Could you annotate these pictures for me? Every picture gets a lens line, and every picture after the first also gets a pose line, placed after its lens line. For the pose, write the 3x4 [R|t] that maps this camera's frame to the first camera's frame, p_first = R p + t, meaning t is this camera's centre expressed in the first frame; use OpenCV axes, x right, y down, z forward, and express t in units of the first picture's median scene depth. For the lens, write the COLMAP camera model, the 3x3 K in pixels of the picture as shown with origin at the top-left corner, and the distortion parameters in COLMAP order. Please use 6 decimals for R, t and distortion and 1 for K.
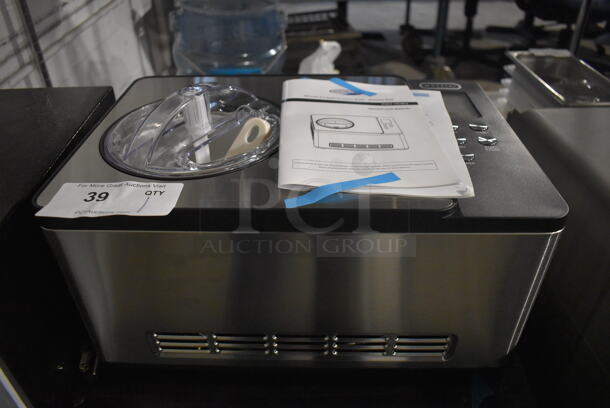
lens RADIAL K [[475.9, 0, 295.2], [0, 475.9, 201.6], [0, 0, 1]] dist [-0.115363, 0.005196]
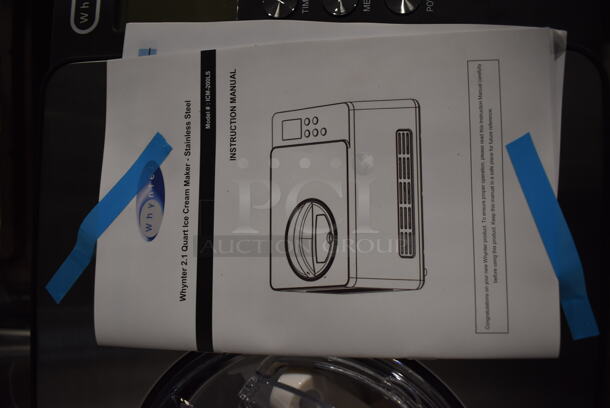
lens RADIAL K [[475.9, 0, 295.2], [0, 475.9, 201.6], [0, 0, 1]] dist [-0.115363, 0.005196]
pose [[-0.001217, -0.998462, 0.055423, 0.087512], [0.711214, 0.038097, 0.701942, -0.461459], [-0.702974, 0.040272, 0.710074, 0.618812]]
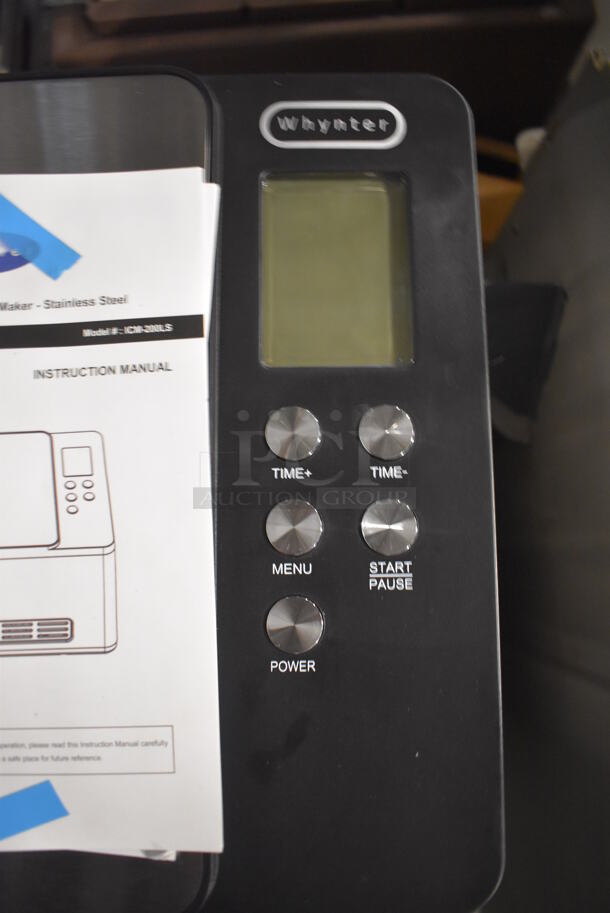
lens RADIAL K [[712.3, 0, 304.5], [0, 712.3, 491.2], [0, 0, 1]] dist [-0.115363, 0.005196]
pose [[0.998715, -0.038301, 0.033200, 0.302465], [0.001271, 0.673714, 0.738991, -0.463807], [-0.050671, -0.737999, 0.672897, 0.620081]]
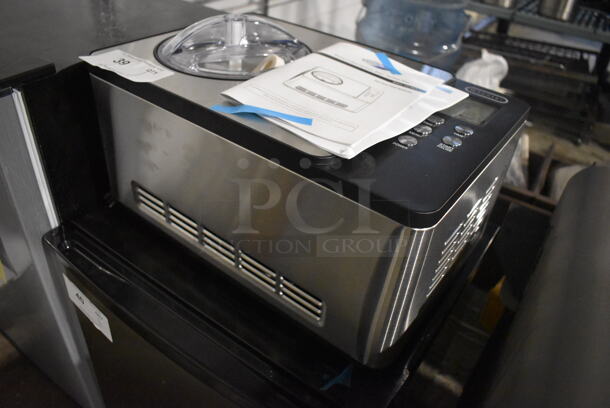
lens RADIAL K [[475.9, 0, 295.2], [0, 475.9, 201.6], [0, 0, 1]] dist [-0.115363, 0.005196]
pose [[0.808552, 0.411656, -0.420456, 0.544298], [-0.410540, 0.906551, 0.098094, 0.014434], [0.421546, 0.093300, 0.901995, 0.020234]]
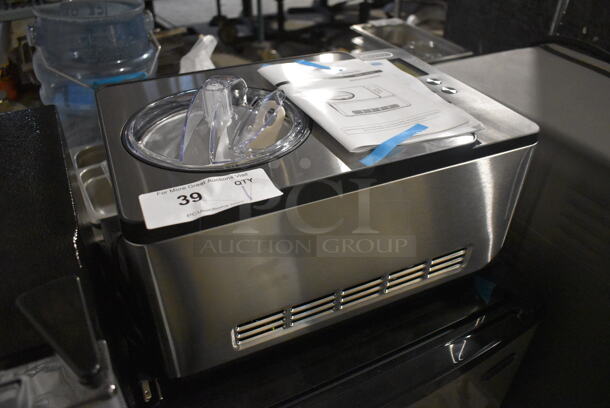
lens RADIAL K [[475.9, 0, 295.2], [0, 475.9, 201.6], [0, 0, 1]] dist [-0.115363, 0.005196]
pose [[0.899056, -0.234947, 0.369455, -0.443499], [0.231170, 0.971348, 0.055166, -0.005741], [-0.371831, 0.035810, 0.927610, 0.001526]]
